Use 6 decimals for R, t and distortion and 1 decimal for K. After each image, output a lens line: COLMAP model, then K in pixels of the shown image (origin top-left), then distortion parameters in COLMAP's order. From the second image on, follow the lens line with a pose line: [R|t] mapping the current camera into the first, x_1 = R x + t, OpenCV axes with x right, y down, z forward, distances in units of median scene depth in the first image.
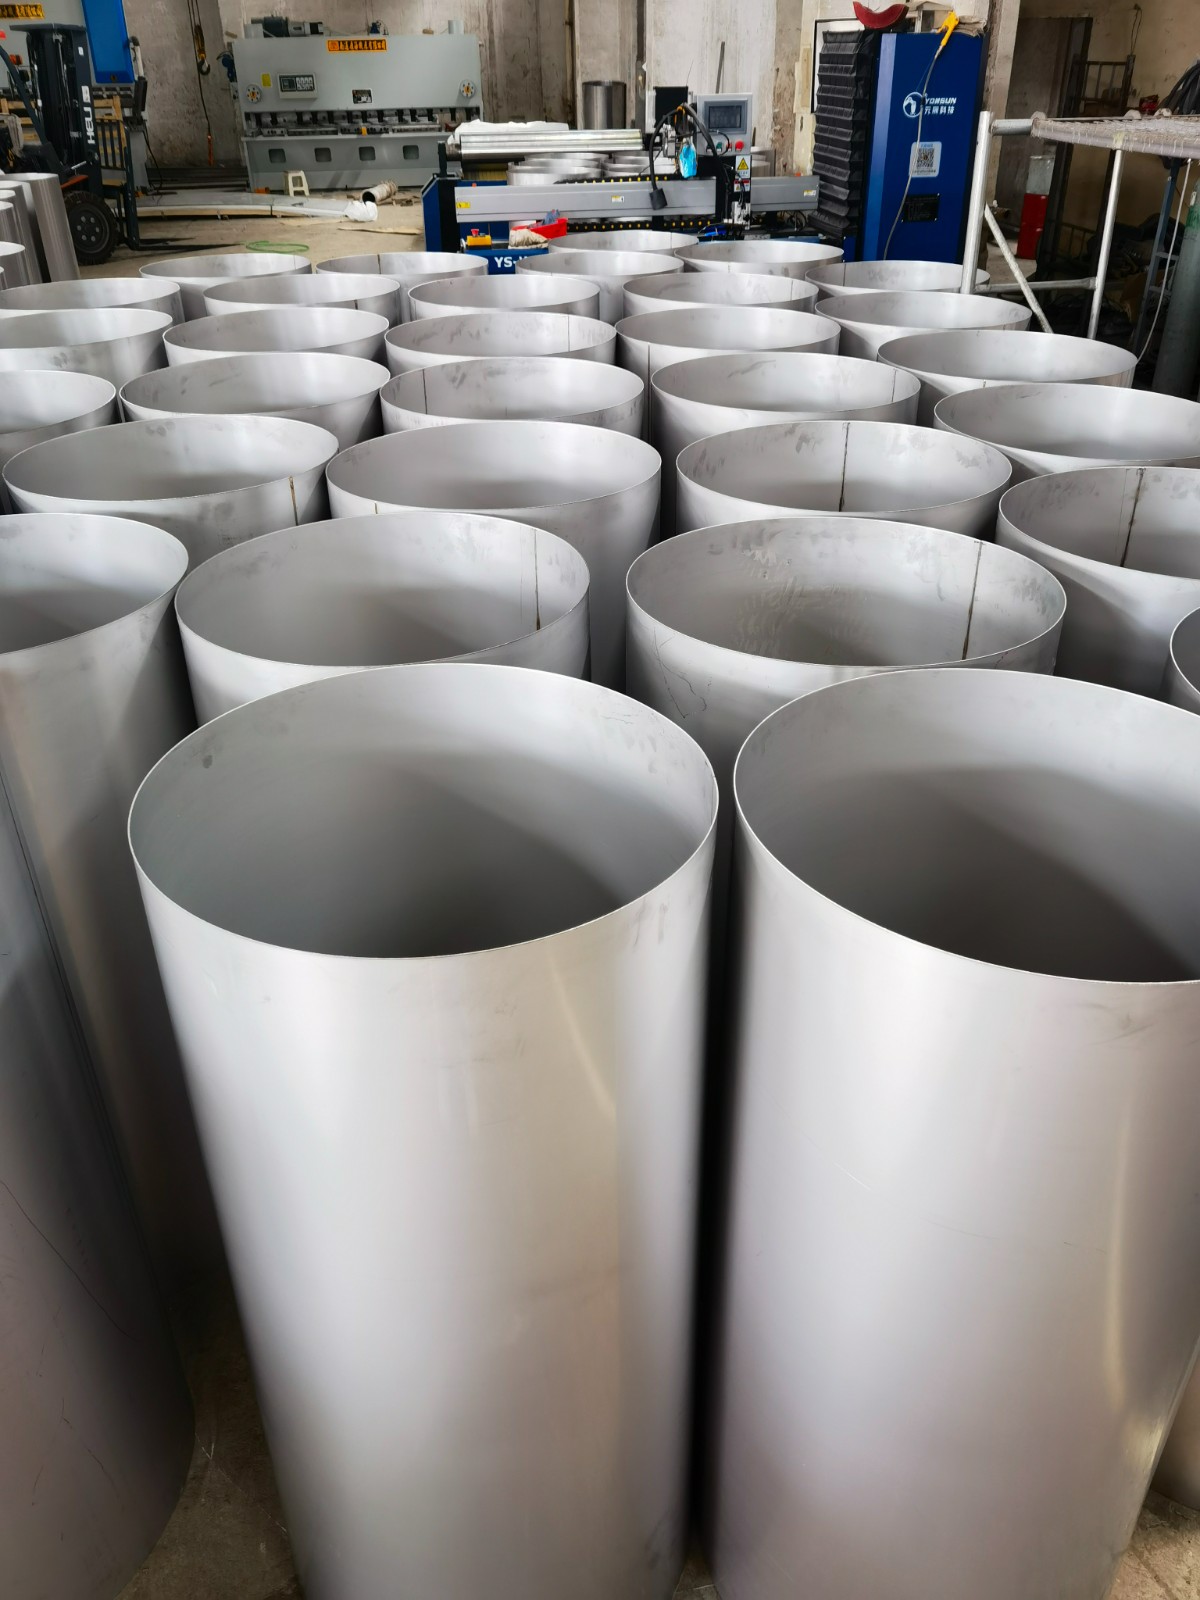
lens RADIAL K [[1284.4, 0, 600.0], [0, 1284.4, 800.0], [0, 0, 1]] dist [0.033769, -0.036865]
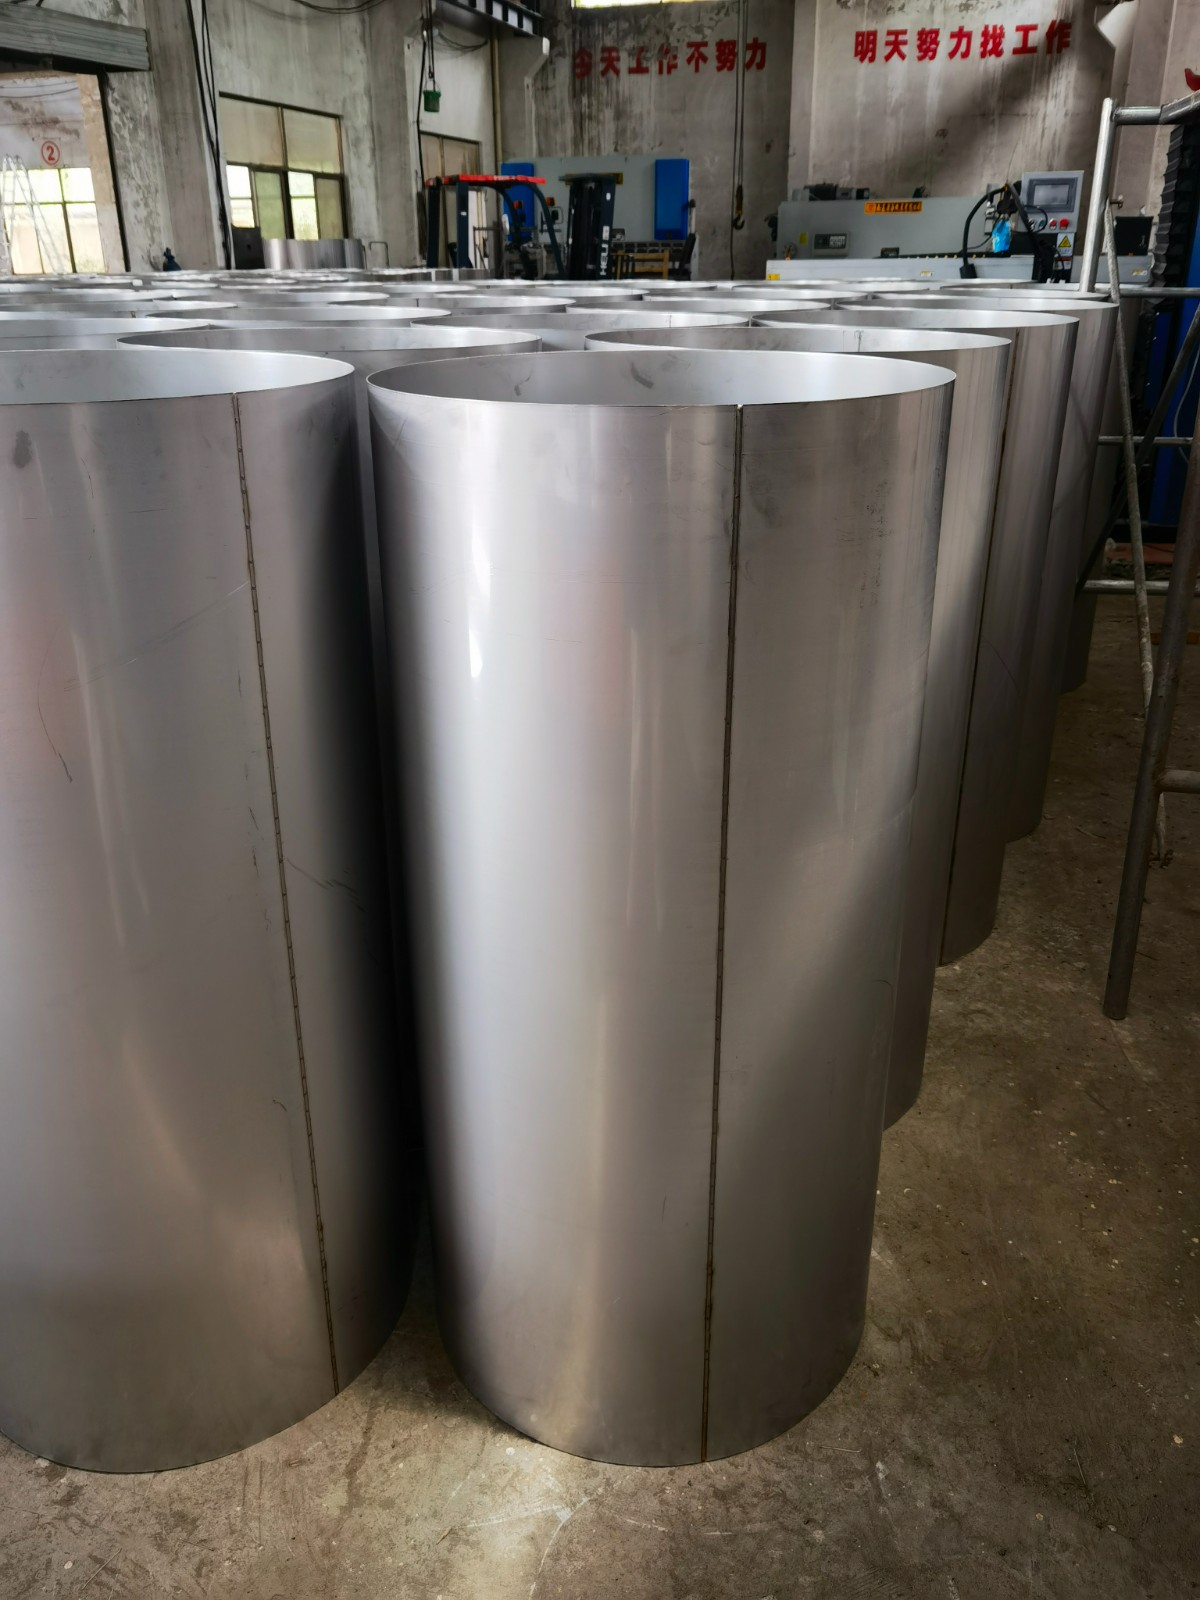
lens RADIAL K [[1284.4, 0, 600.0], [0, 1284.4, 800.0], [0, 0, 1]] dist [0.033769, -0.036865]
pose [[0.911988, 0.168689, -0.373928, 0.223144], [-0.211656, 0.974332, -0.076670, 0.059457], [0.351396, 0.149066, 0.924284, 0.049891]]
